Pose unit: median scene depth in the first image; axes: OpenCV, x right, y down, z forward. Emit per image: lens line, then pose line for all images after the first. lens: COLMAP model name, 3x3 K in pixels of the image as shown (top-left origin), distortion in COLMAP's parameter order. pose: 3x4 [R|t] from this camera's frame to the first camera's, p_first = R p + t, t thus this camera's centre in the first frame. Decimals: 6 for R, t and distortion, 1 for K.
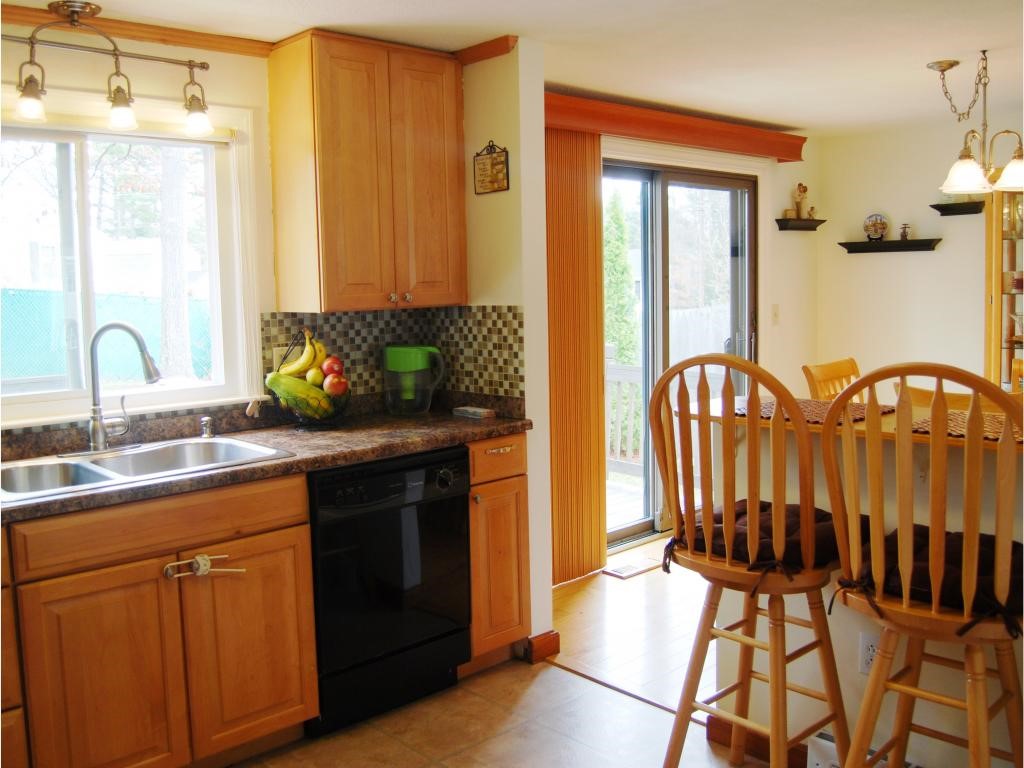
lens RADIAL K [[926.1, 0, 514.8], [0, 926.1, 380.2], [0, 0, 1]] dist [-0.089586, 0.006251]
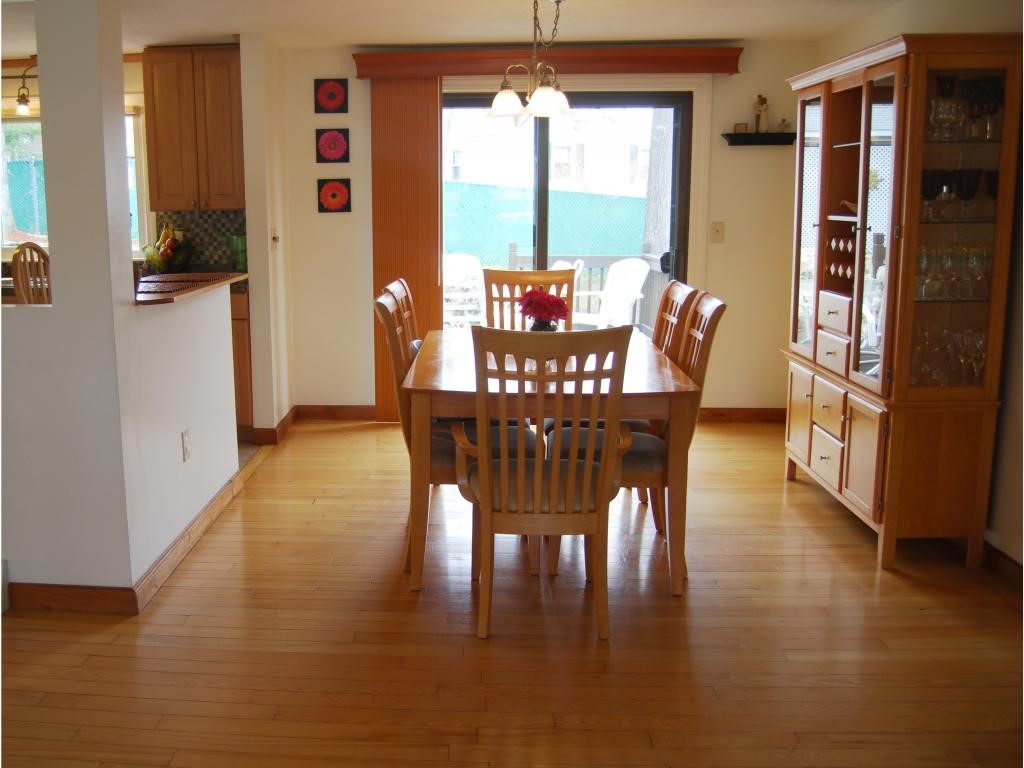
lens RADIAL K [[976.9, 0, 497.2], [0, 976.9, 410.7], [0, 0, 1]] dist [-0.108075, 0.018549]
pose [[0.706099, 0.166792, -0.688189, 1.382830], [-0.088081, 0.985004, 0.148356, -0.024667], [0.702613, -0.044138, 0.710202, 0.133473]]
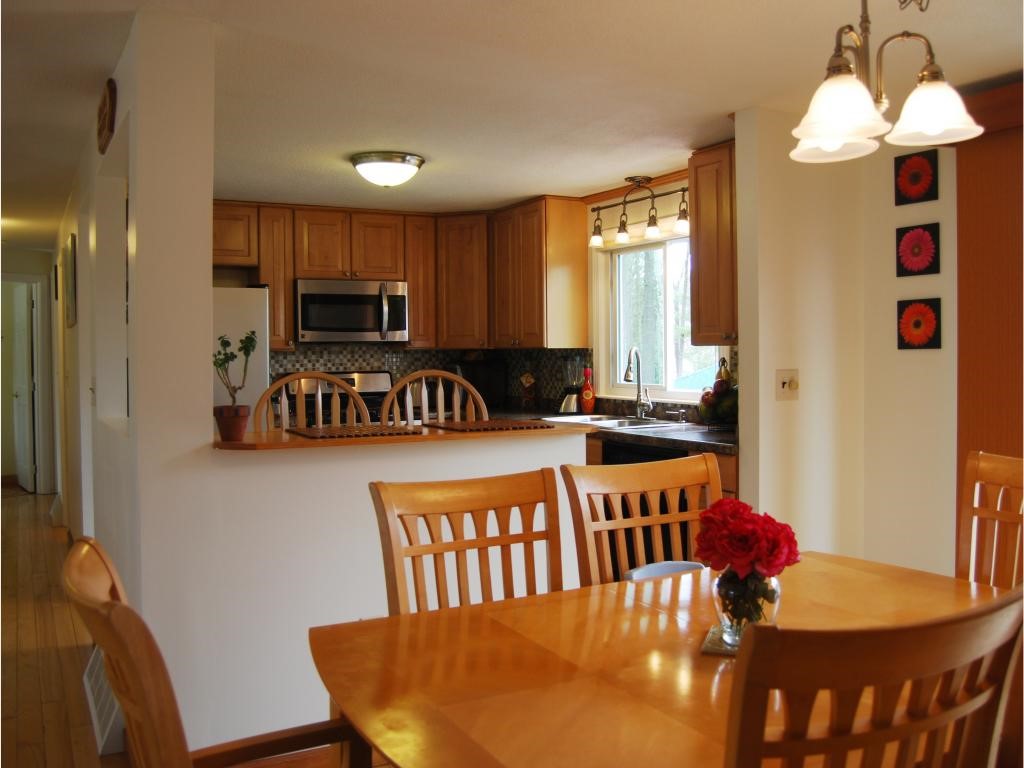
lens RADIAL K [[926.1, 0, 514.8], [0, 926.1, 380.2], [0, 0, 1]] dist [-0.089586, 0.006251]
pose [[-0.236431, 0.055861, -0.970041, 1.098551], [-0.082535, 0.993583, 0.077333, -0.095383], [0.968136, 0.098346, -0.230304, 0.931627]]
